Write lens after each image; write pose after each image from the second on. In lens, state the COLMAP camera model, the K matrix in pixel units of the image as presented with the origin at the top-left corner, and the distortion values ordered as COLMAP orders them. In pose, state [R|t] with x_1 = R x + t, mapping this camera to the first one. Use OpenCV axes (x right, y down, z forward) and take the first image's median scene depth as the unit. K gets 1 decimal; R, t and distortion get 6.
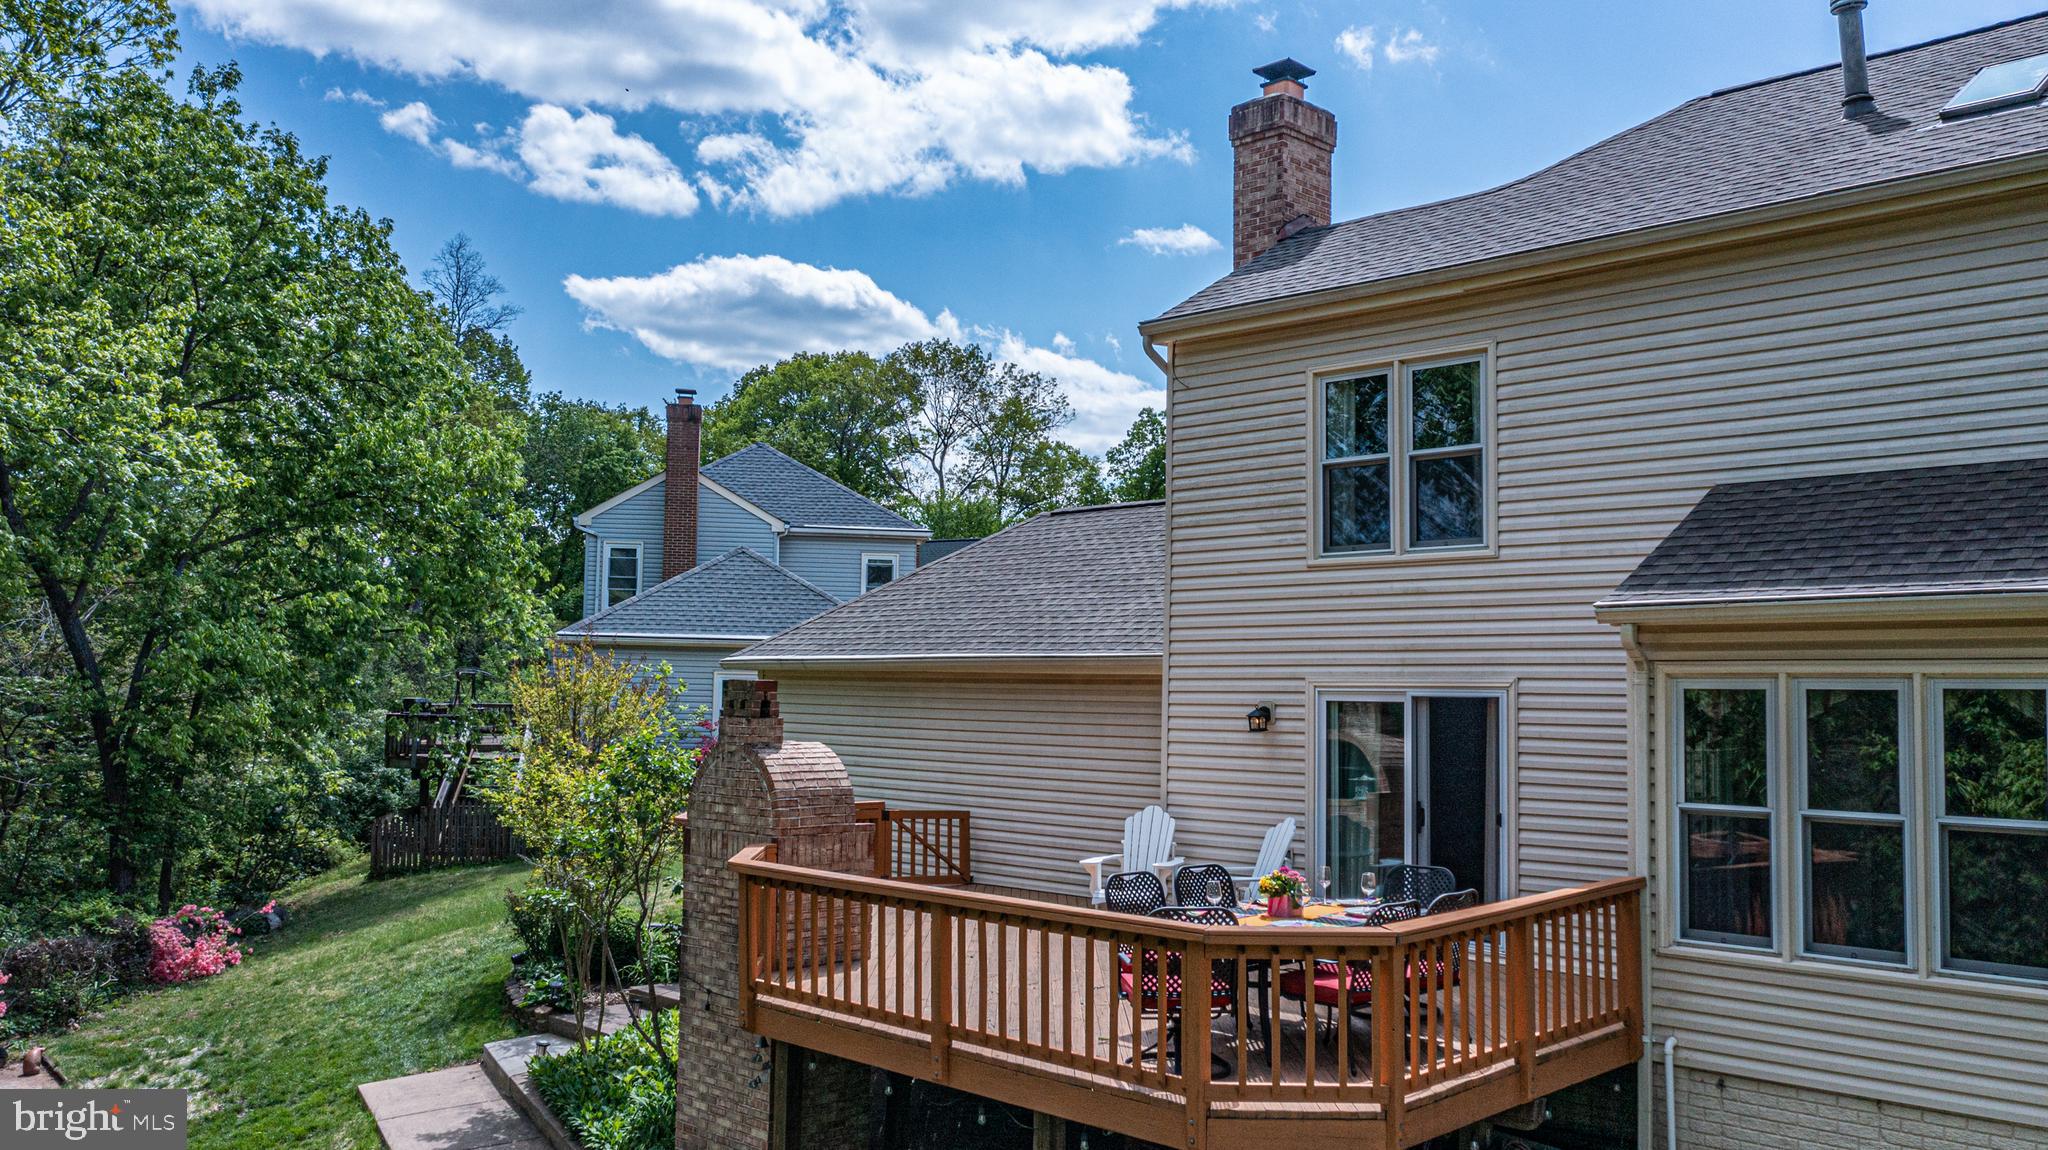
lens RADIAL K [[1659.9, 0, 1023.4], [0, 1659.9, 579.9], [0, 0, 1]] dist [-0.025735, 0.016767]
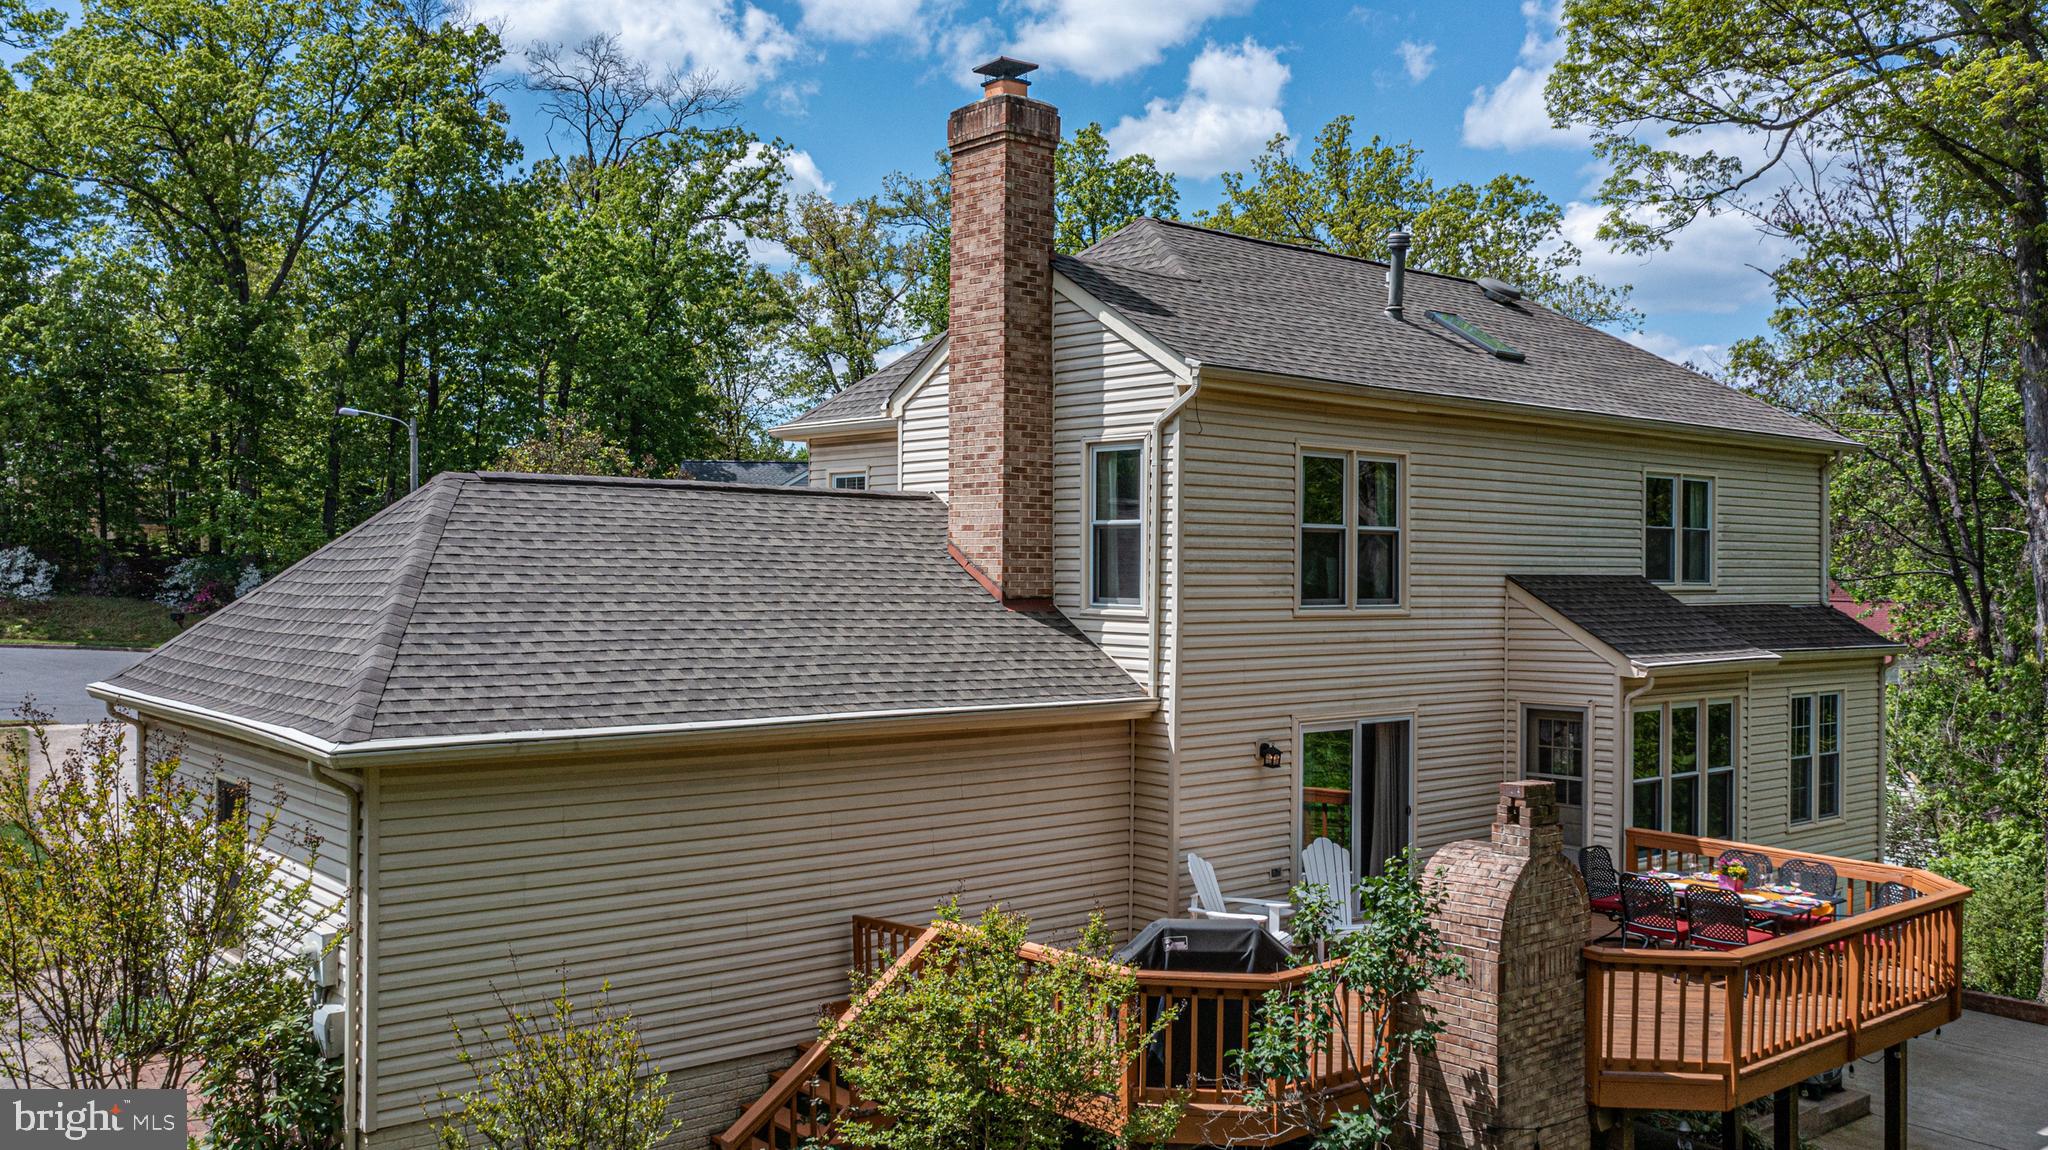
lens RADIAL K [[1769.5, 0, 981.9], [0, 1769.5, 570.9], [0, 0, 1]] dist [-0.026897, 0.015753]
pose [[0.081027, -0.016391, 0.996577, -1.108444], [-0.072520, 0.997118, 0.022296, -0.053813], [-0.994070, -0.074078, 0.079605, 1.179750]]
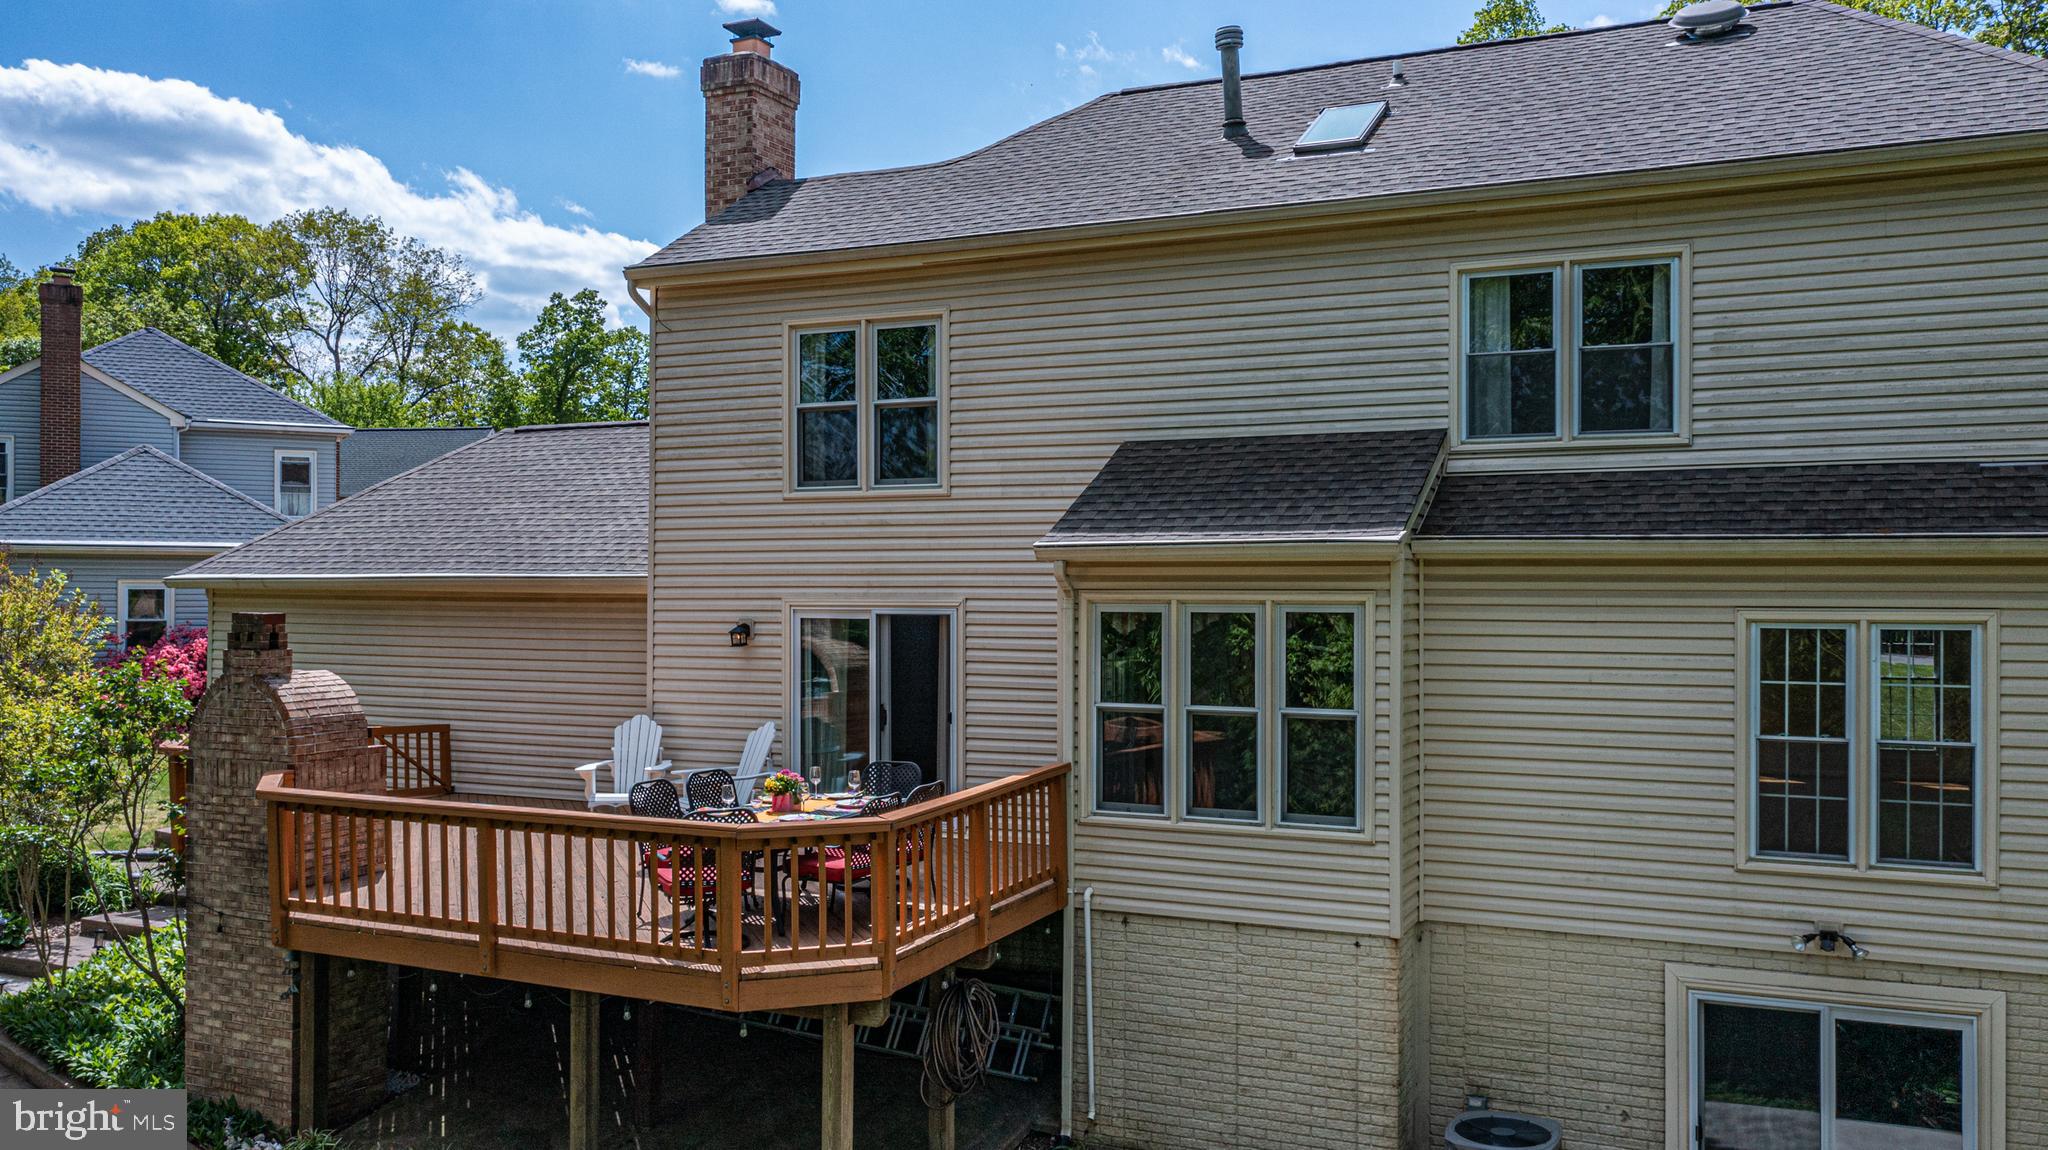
lens RADIAL K [[1659.9, 0, 1023.4], [0, 1659.9, 579.9], [0, 0, 1]] dist [-0.025735, 0.016767]
pose [[0.939161, -0.013821, 0.343200, -0.065839], [-0.010019, 0.997663, 0.067594, -0.032645], [-0.343332, -0.066920, 0.936827, -0.117626]]
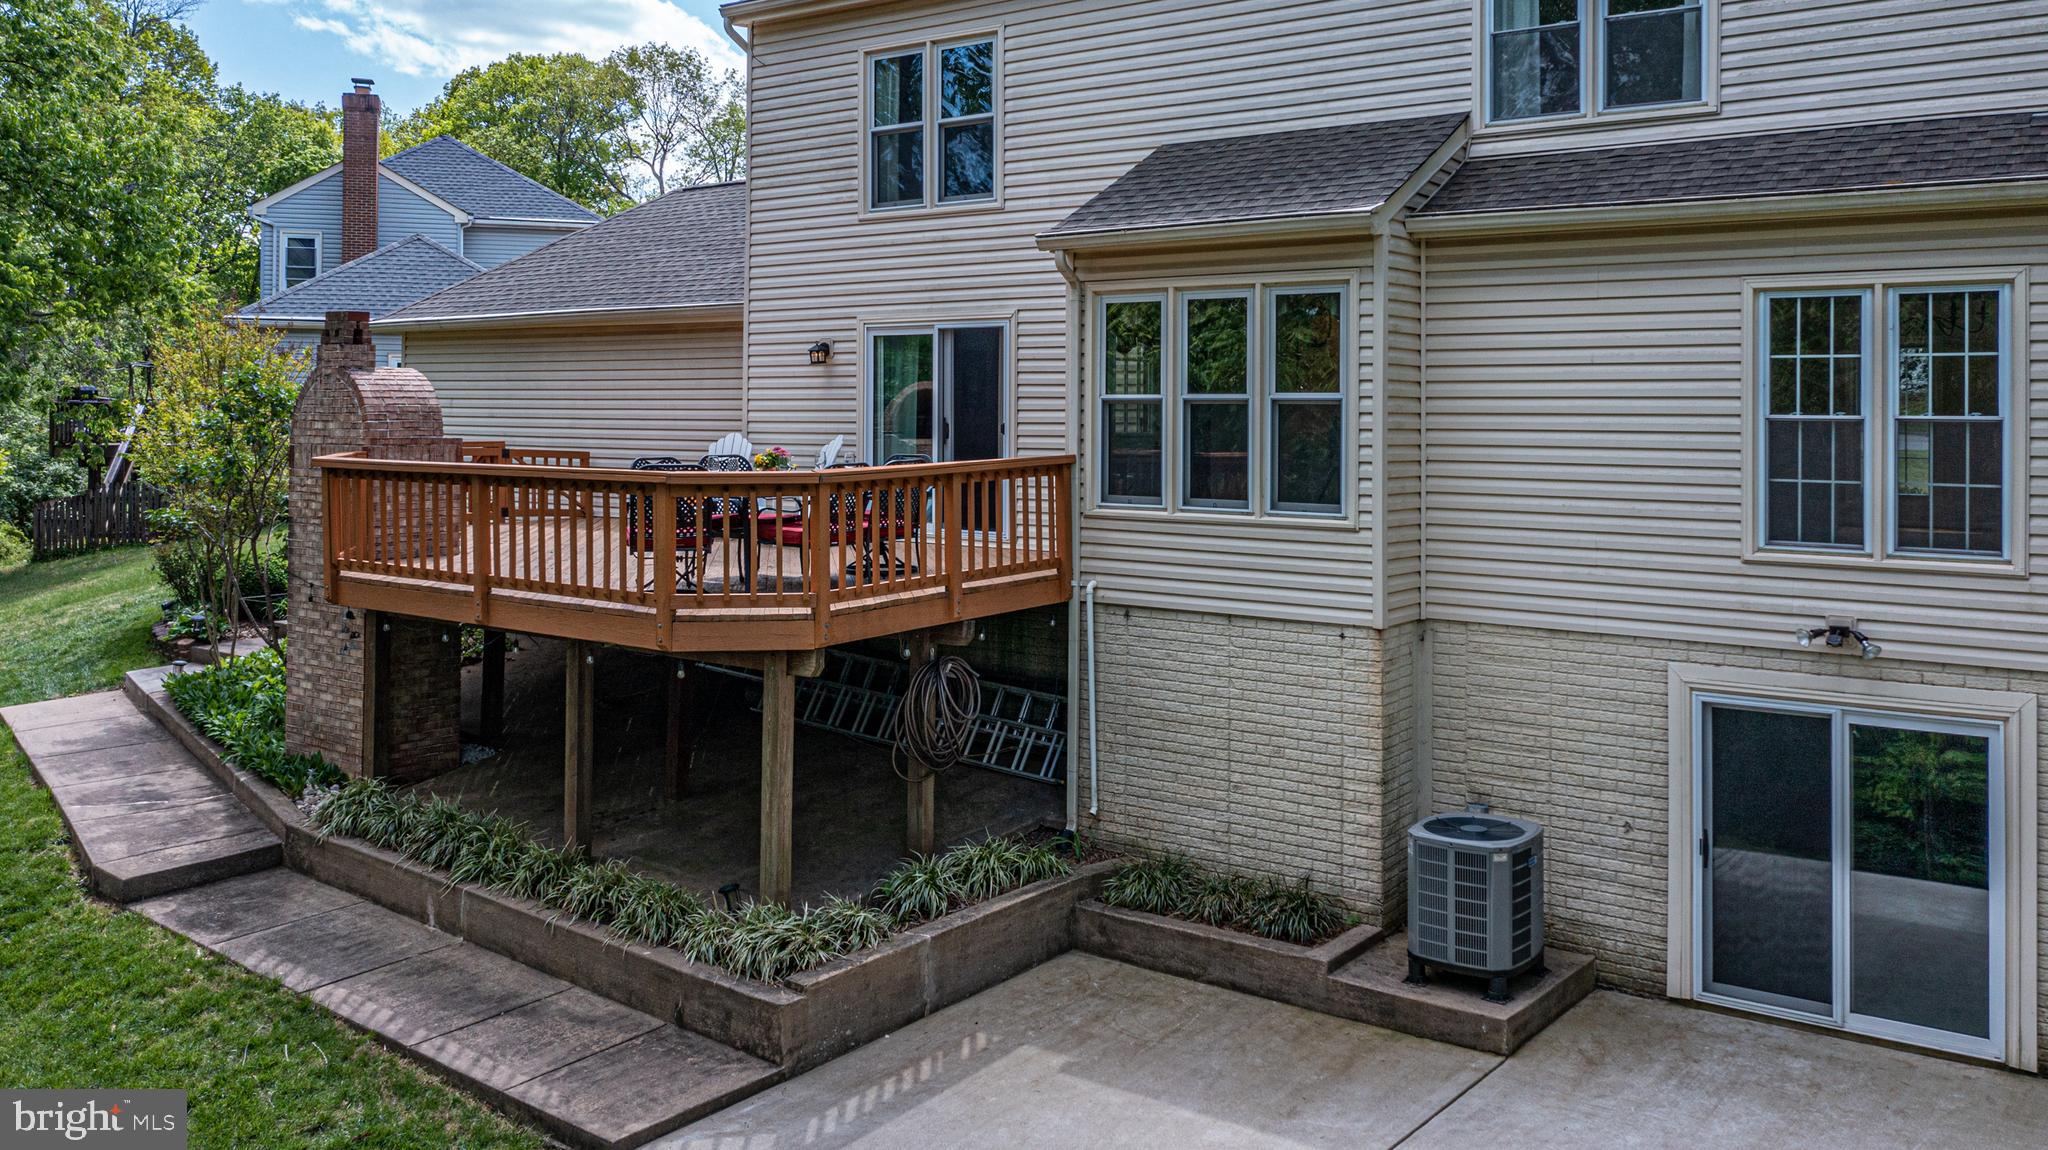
lens RADIAL K [[1661.5, 0, 1026.0], [0, 1661.5, 403.8], [0, 0, 1]] dist [-0.022082, 0.003758]
pose [[0.988162, -0.006656, 0.153272, 0.114392], [-0.003221, 0.997938, 0.064103, 0.047296], [-0.153382, -0.063838, 0.986103, -0.175482]]
